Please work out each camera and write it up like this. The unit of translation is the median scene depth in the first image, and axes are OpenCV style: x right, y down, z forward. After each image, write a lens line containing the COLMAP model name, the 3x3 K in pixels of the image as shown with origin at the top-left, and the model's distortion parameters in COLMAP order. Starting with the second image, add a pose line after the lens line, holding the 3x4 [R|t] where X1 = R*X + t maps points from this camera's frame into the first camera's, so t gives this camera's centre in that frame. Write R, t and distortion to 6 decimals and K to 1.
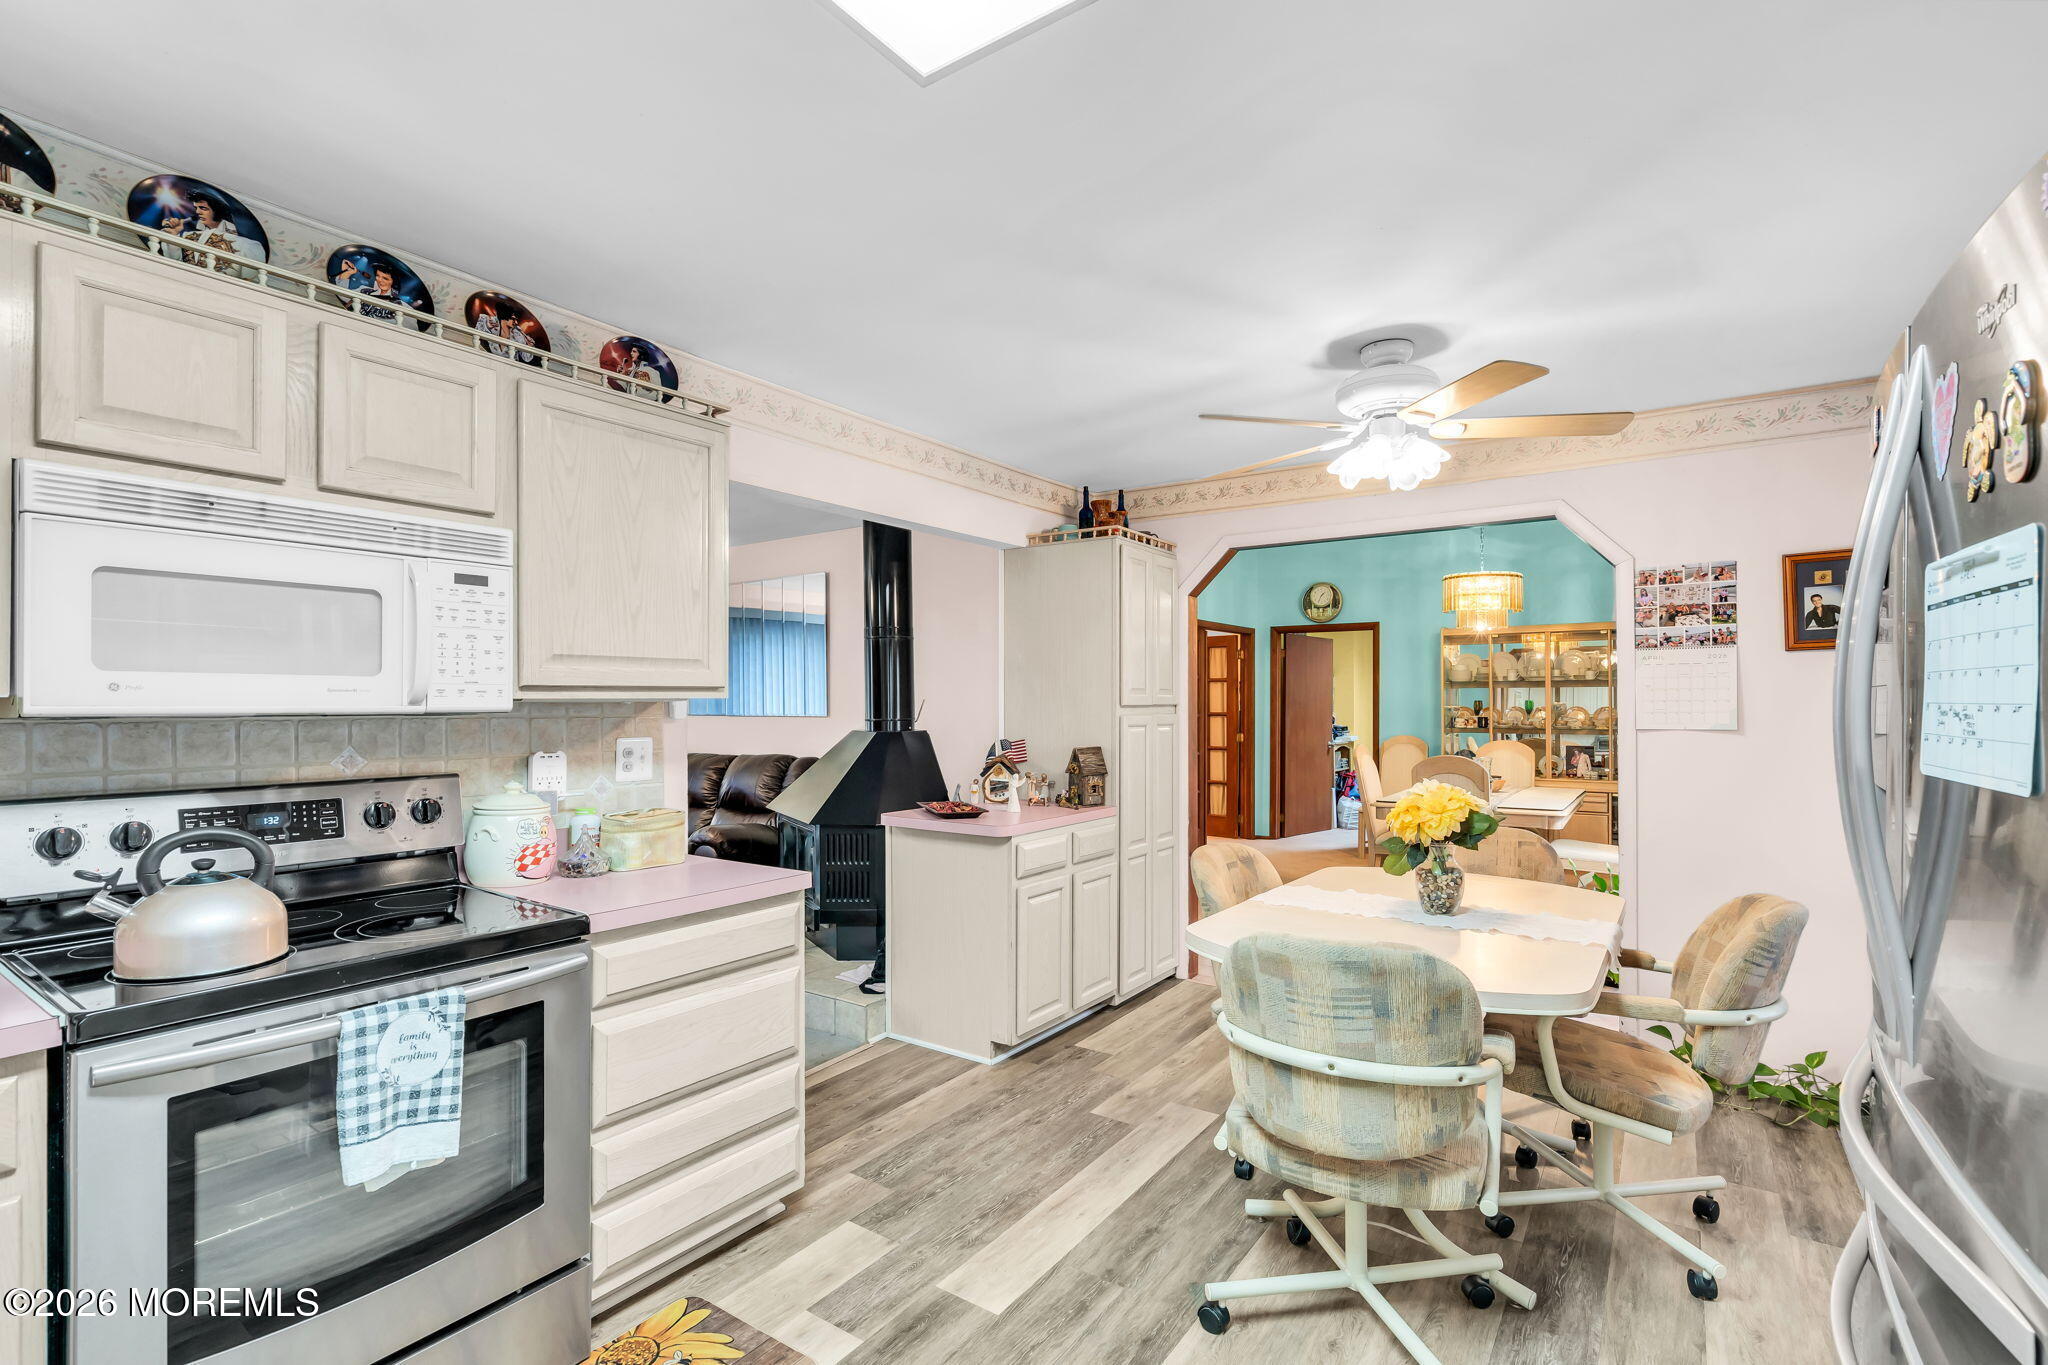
lens RADIAL K [[937.3, 0, 1016.7], [0, 937.3, 706.2], [0, 0, 1]] dist [-0.000214, 0.000041]
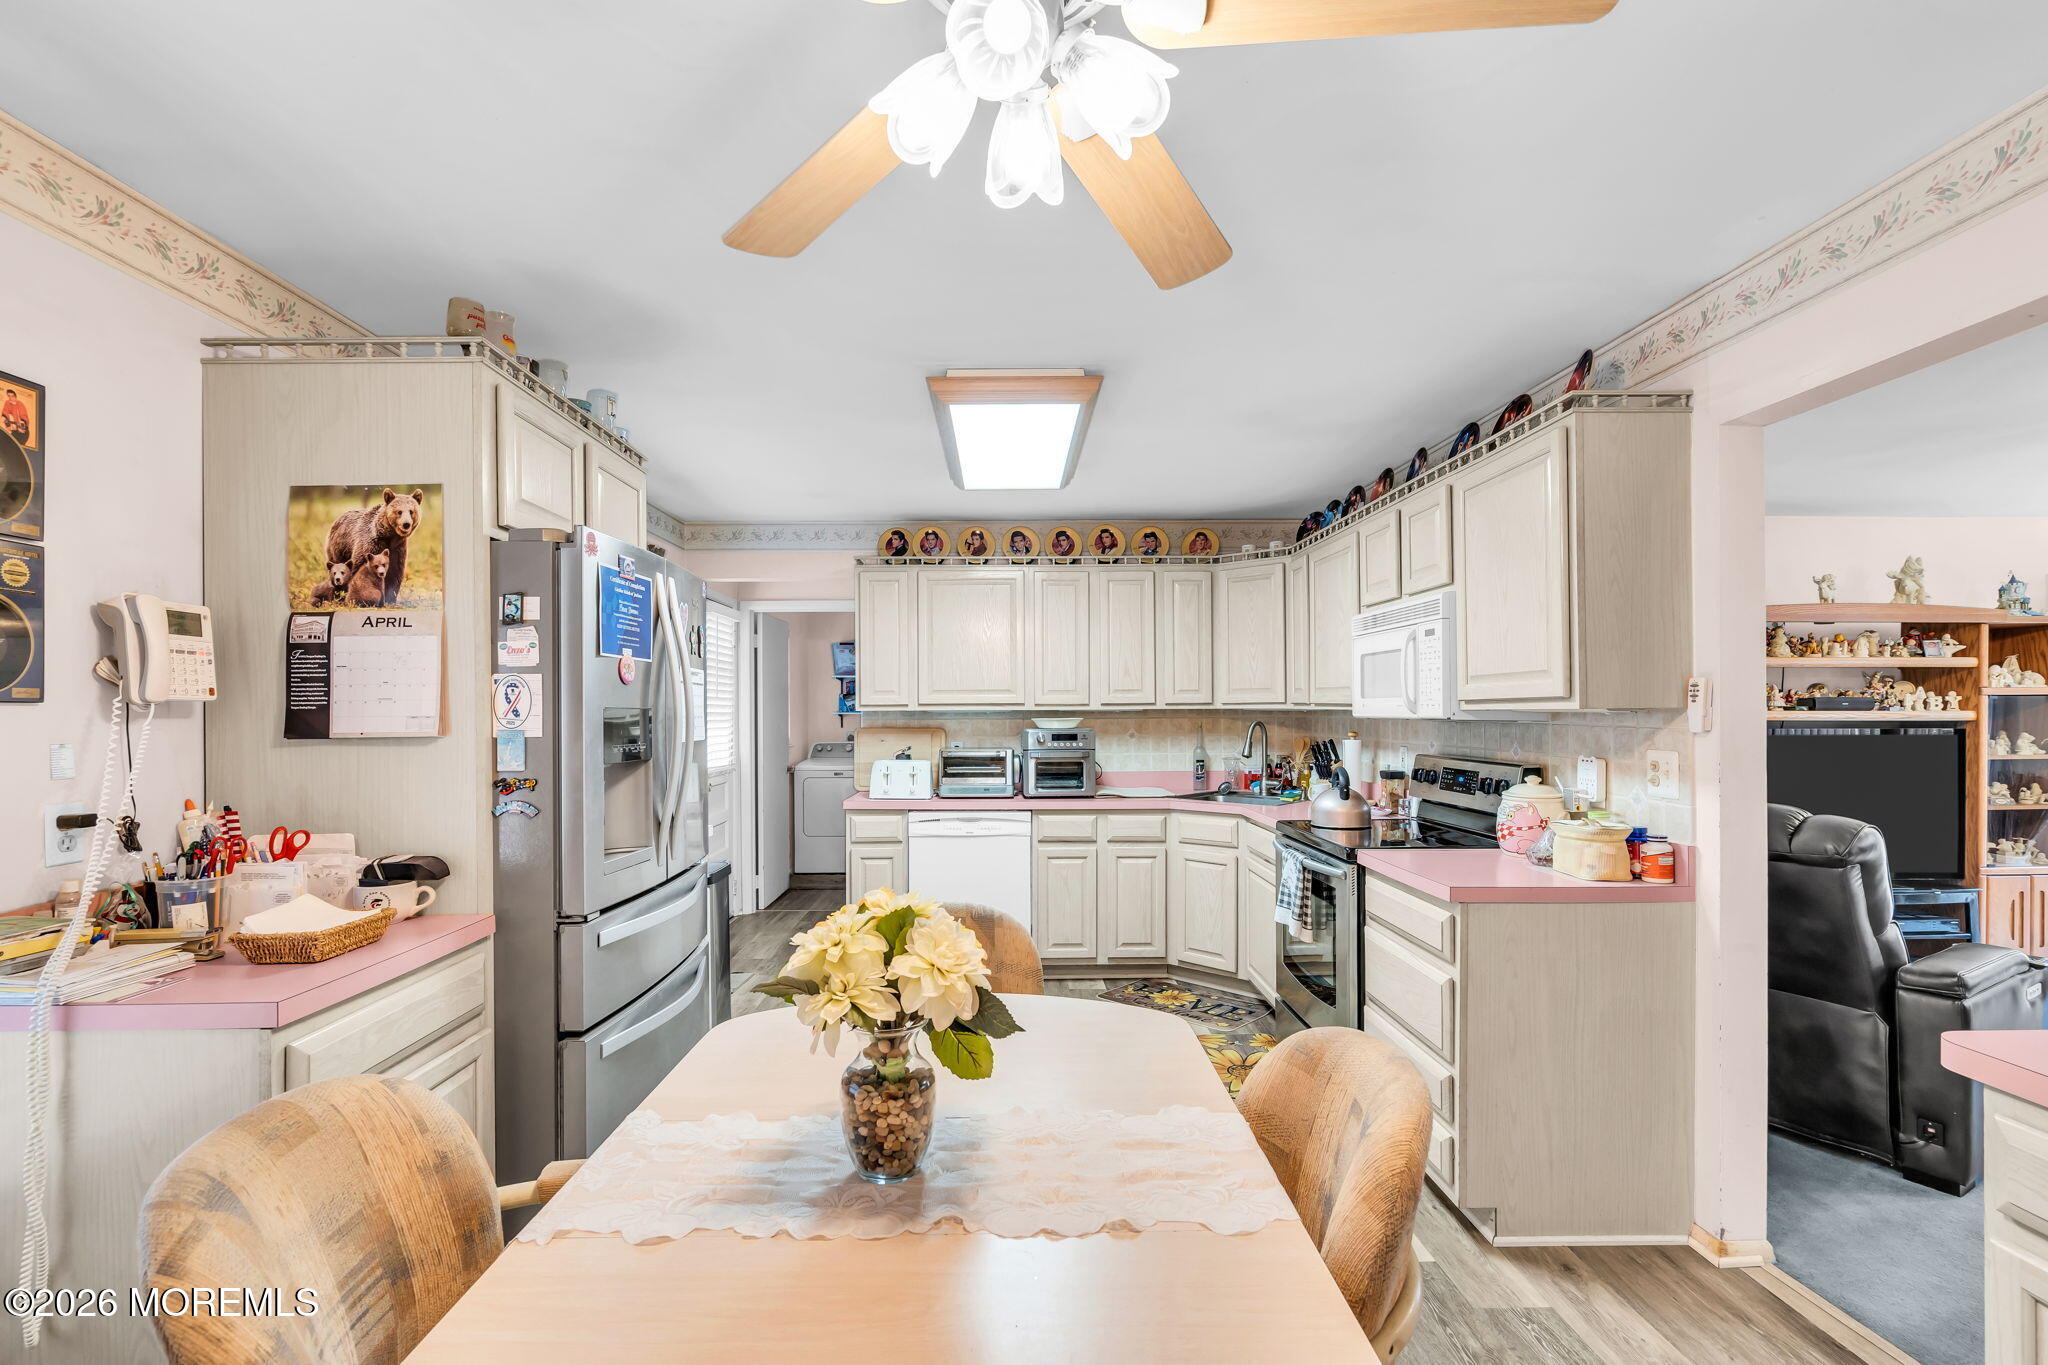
lens RADIAL K [[937.3, 0, 1016.7], [0, 937.3, 706.2], [0, 0, 1]] dist [-0.000214, 0.000041]
pose [[-0.801926, 0.001264, -0.597422, 0.831506], [0.001472, 0.999999, 0.000139, -0.014436], [0.597422, -0.000768, -0.801927, 1.725771]]
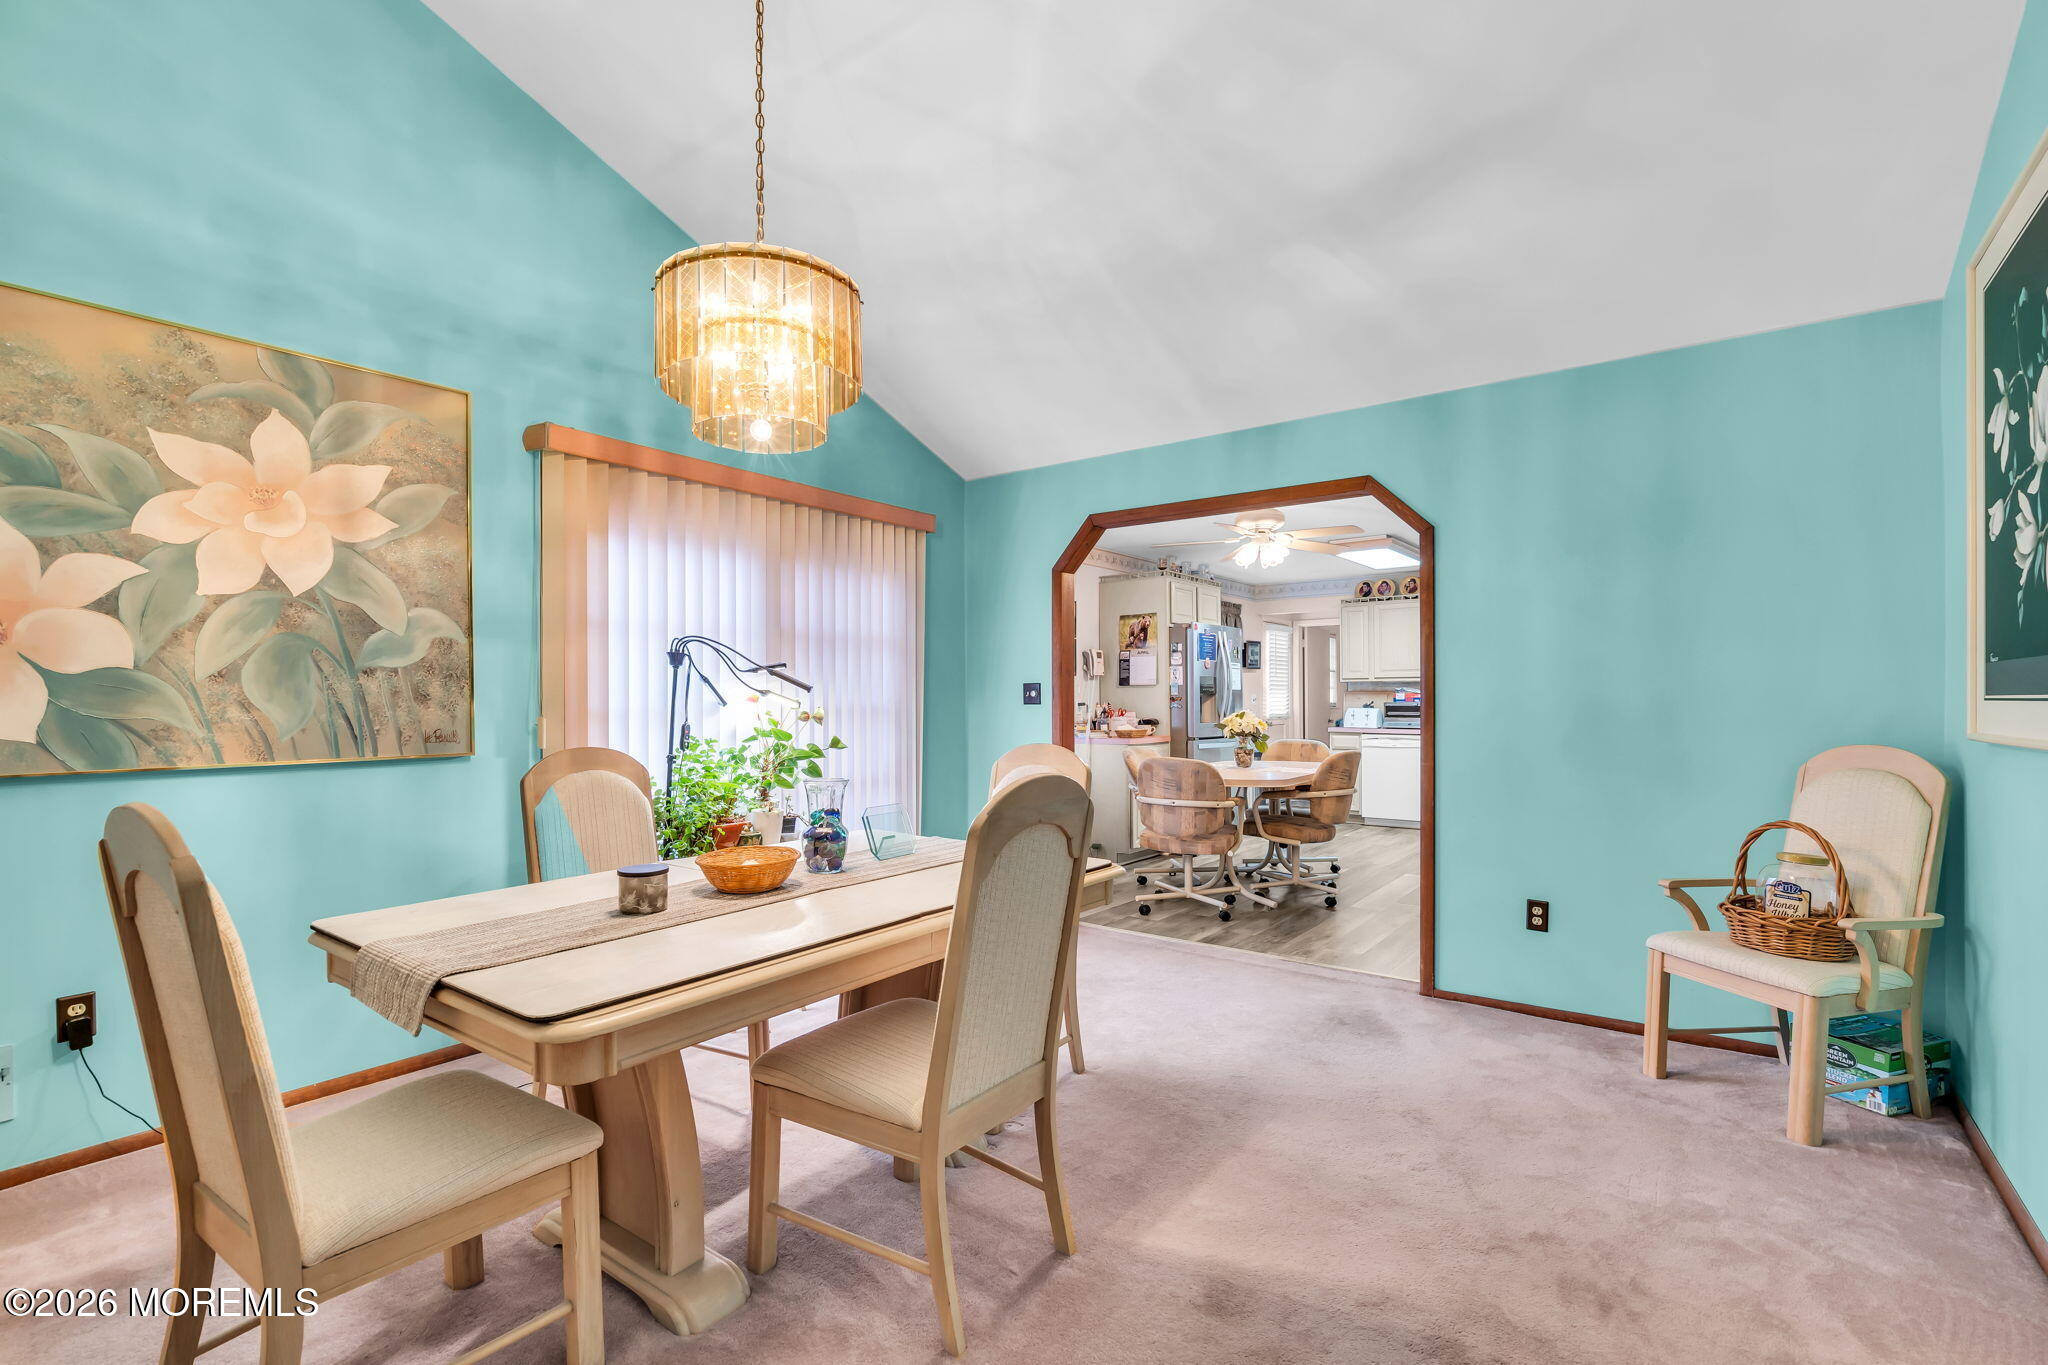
lens RADIAL K [[937.3, 0, 1016.7], [0, 937.3, 706.2], [0, 0, 1]] dist [-0.000214, 0.000041]
pose [[-0.999607, 0.004255, 0.027723, 1.146818], [0.004599, 0.999913, 0.012366, 0.050201], [-0.027668, 0.012488, -0.999539, 4.027571]]
